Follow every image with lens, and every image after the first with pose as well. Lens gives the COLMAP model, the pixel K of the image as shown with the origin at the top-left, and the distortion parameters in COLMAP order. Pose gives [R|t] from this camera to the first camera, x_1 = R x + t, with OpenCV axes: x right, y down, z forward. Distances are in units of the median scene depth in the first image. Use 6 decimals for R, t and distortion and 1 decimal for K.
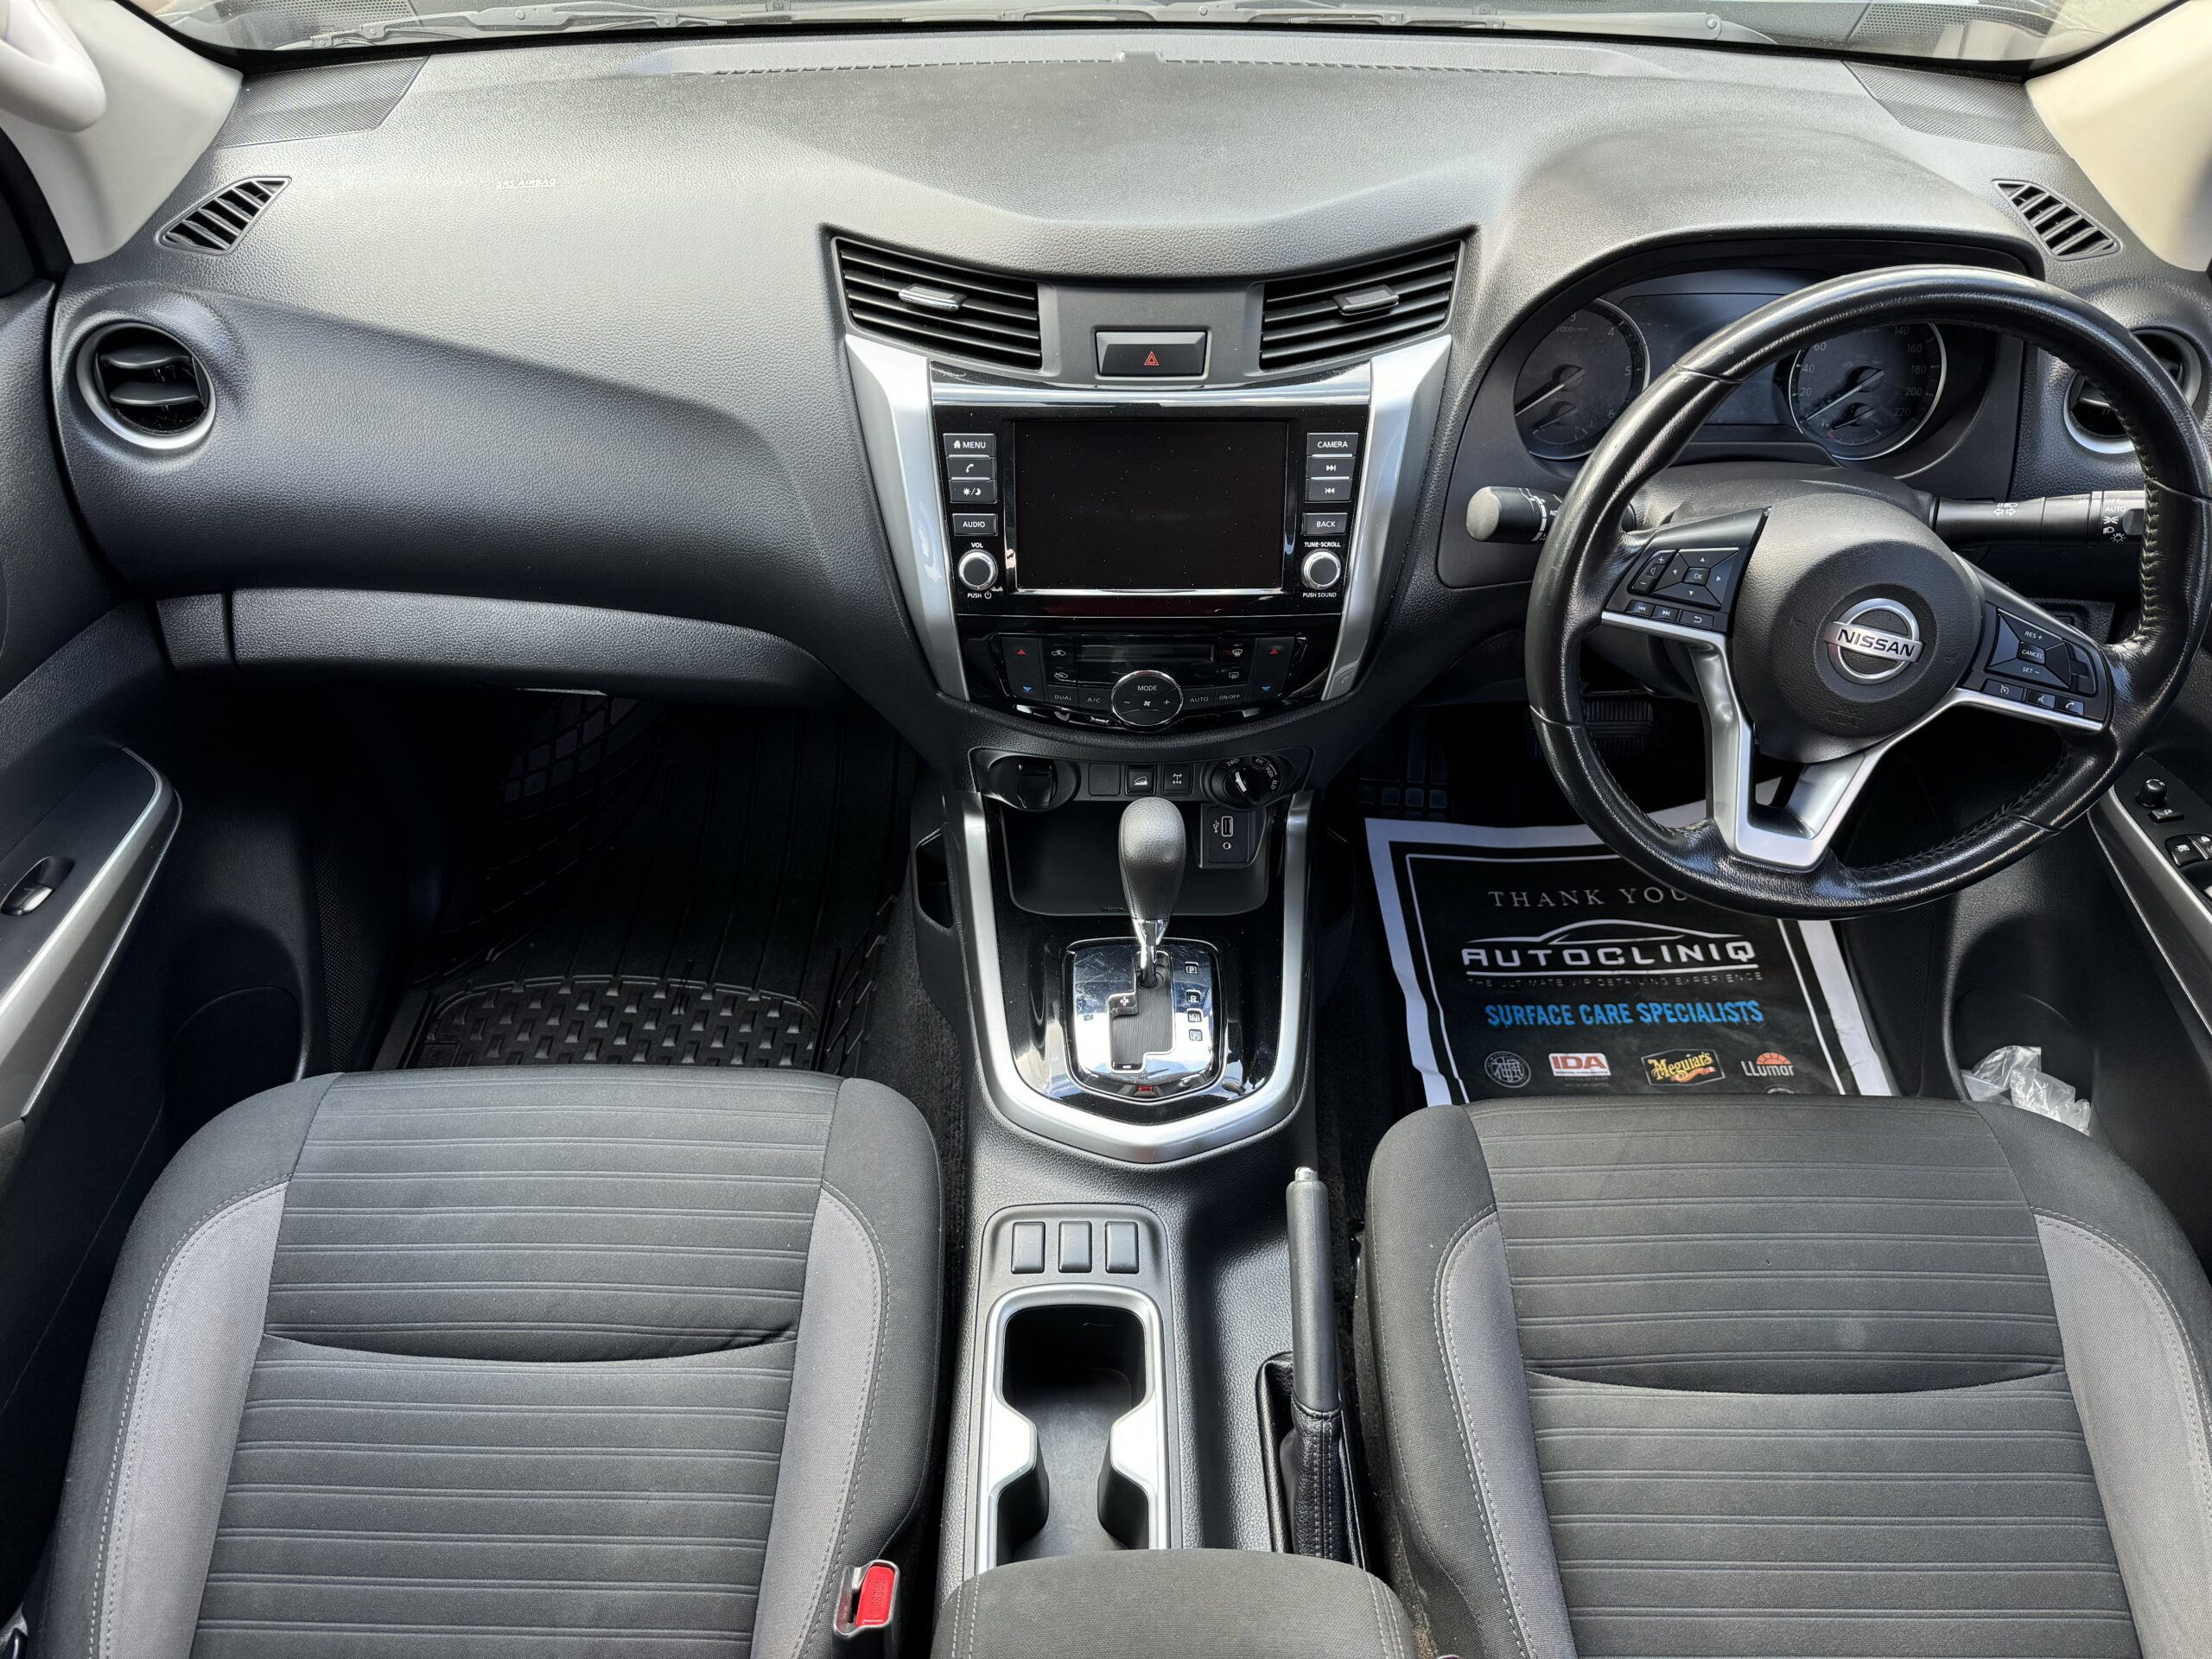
lens RADIAL K [[1527.0, 0, 1106.0], [0, 1527.0, 829.5], [0, 0, 1]] dist [0.109693, -0.151188]
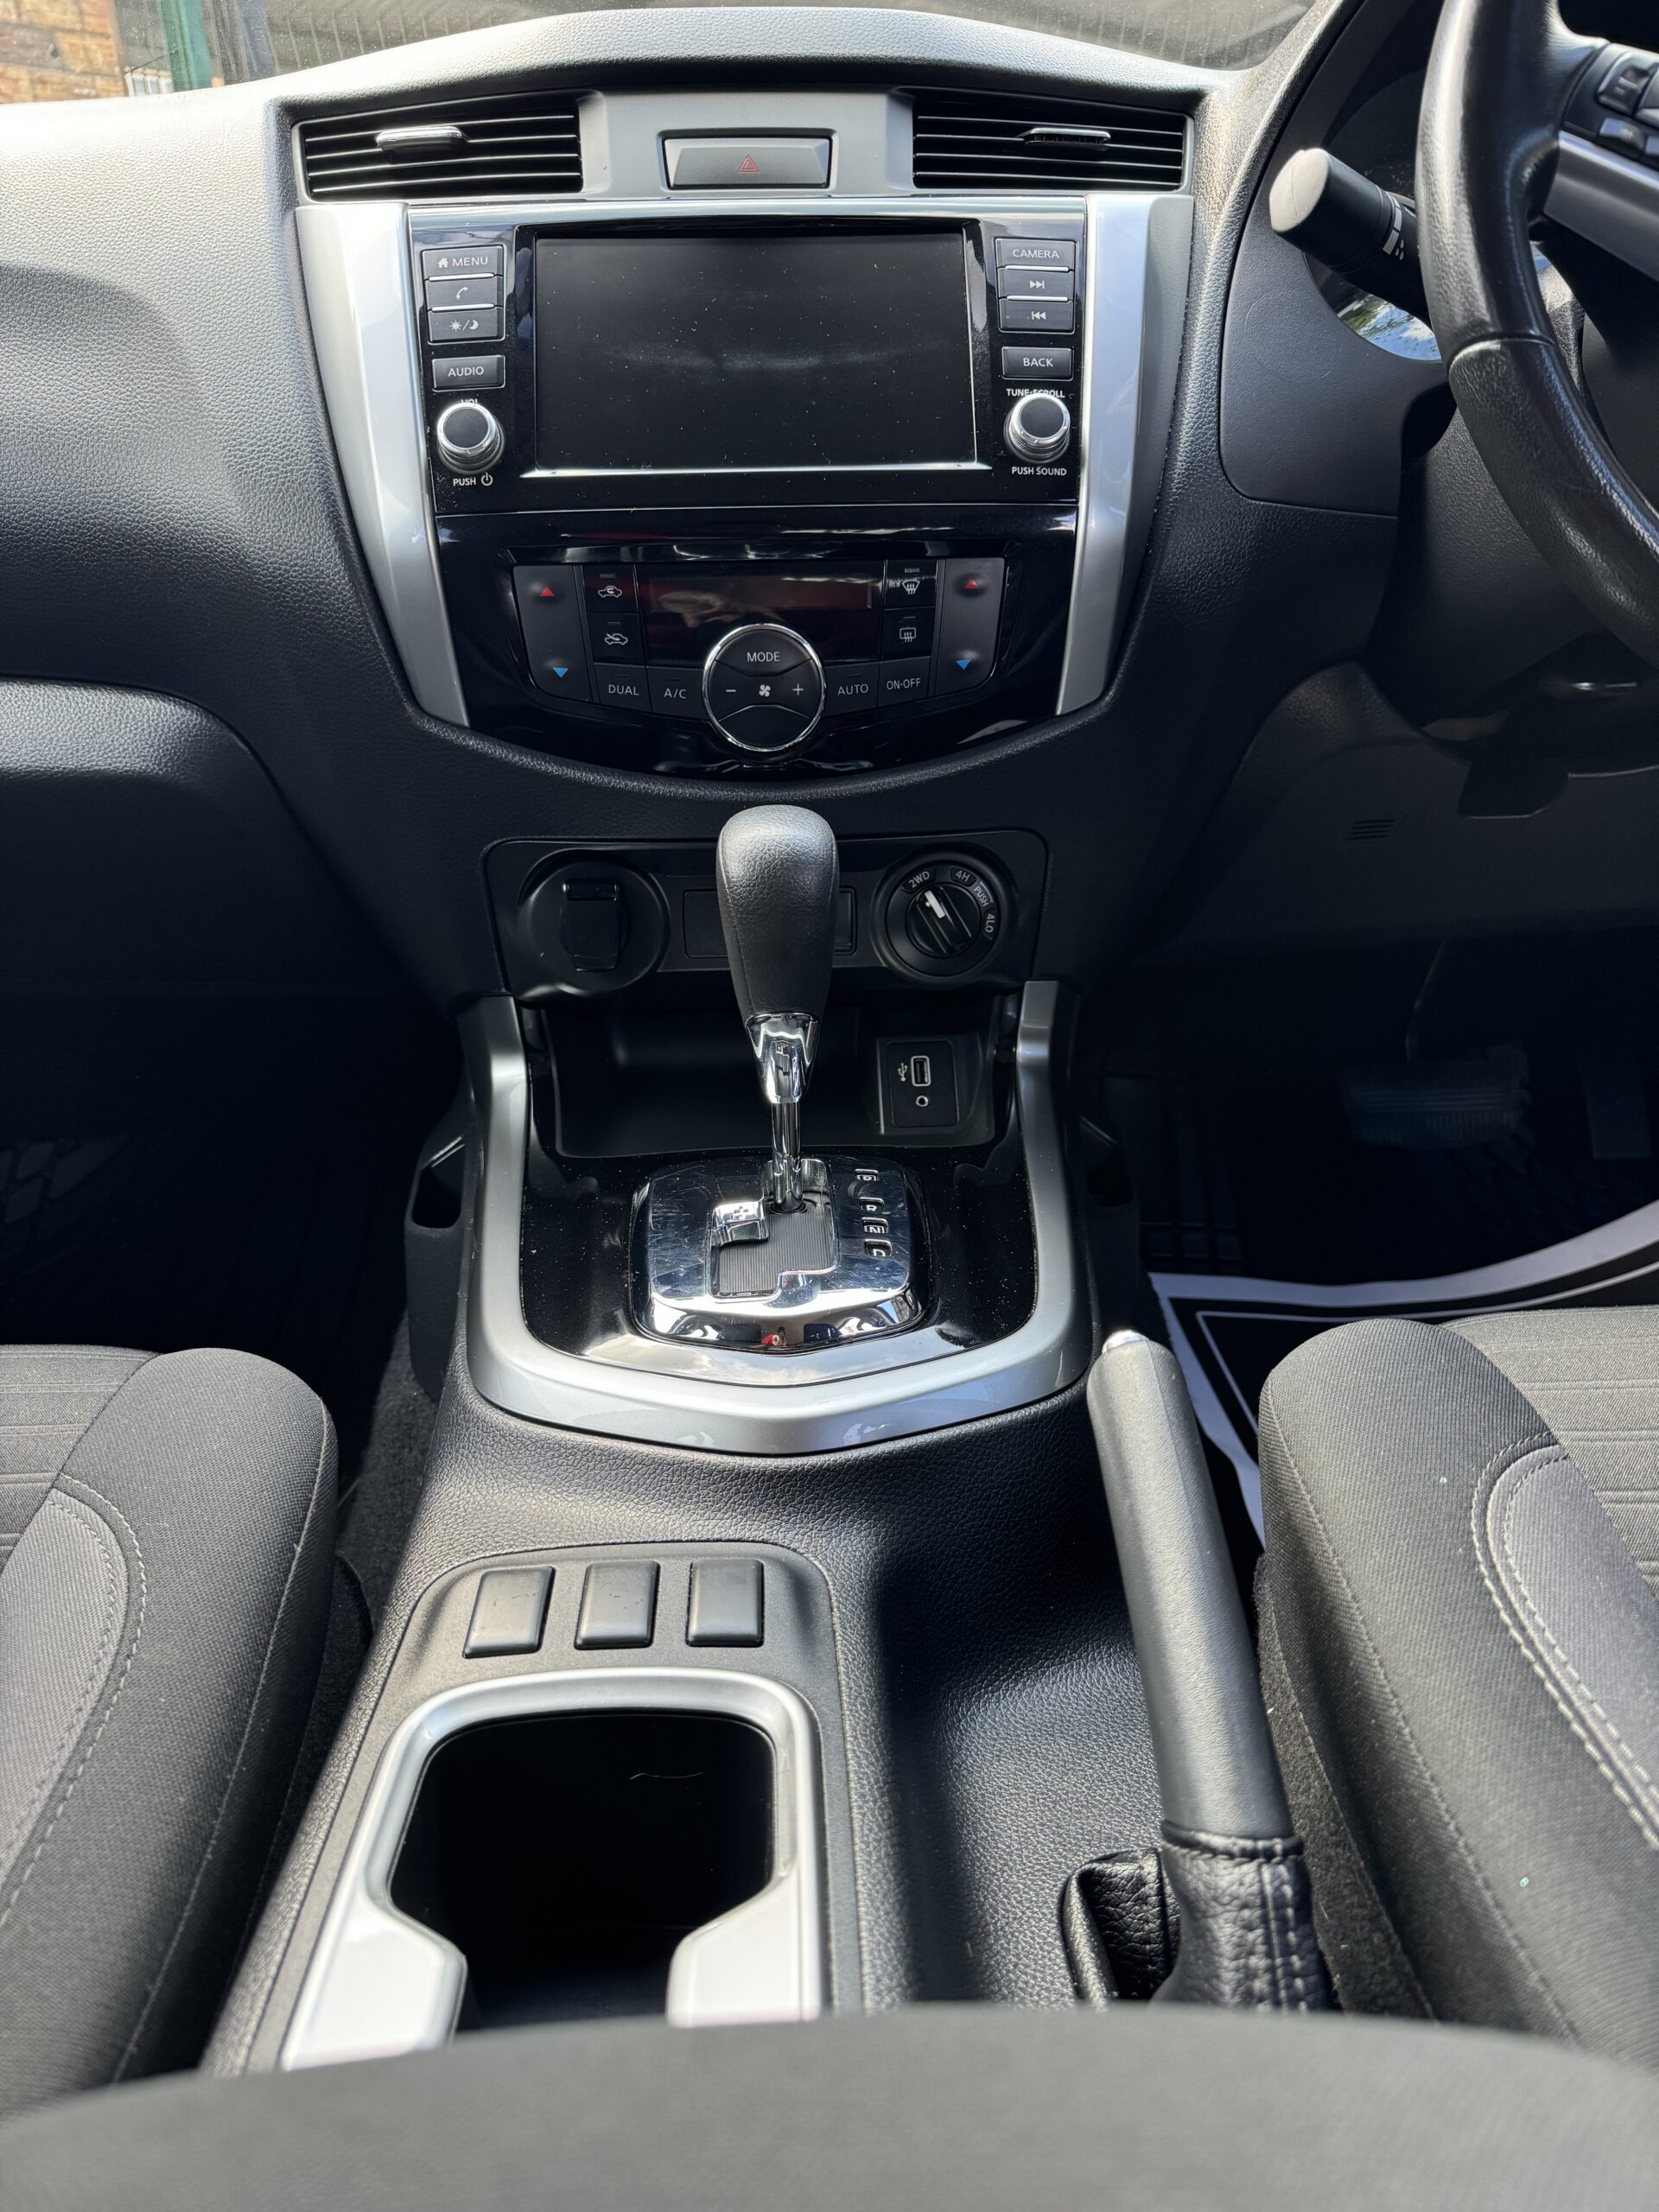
lens RADIAL K [[1608.8, 0, 828.2], [0, 1608.8, 1018.1], [0, 0, 1]] dist [0.128765, -0.312407]
pose [[0.999052, -0.034483, 0.026553, 0.032152], [0.042192, 0.917018, -0.396607, 0.299819], [-0.010674, 0.397352, 0.917604, 0.501629]]
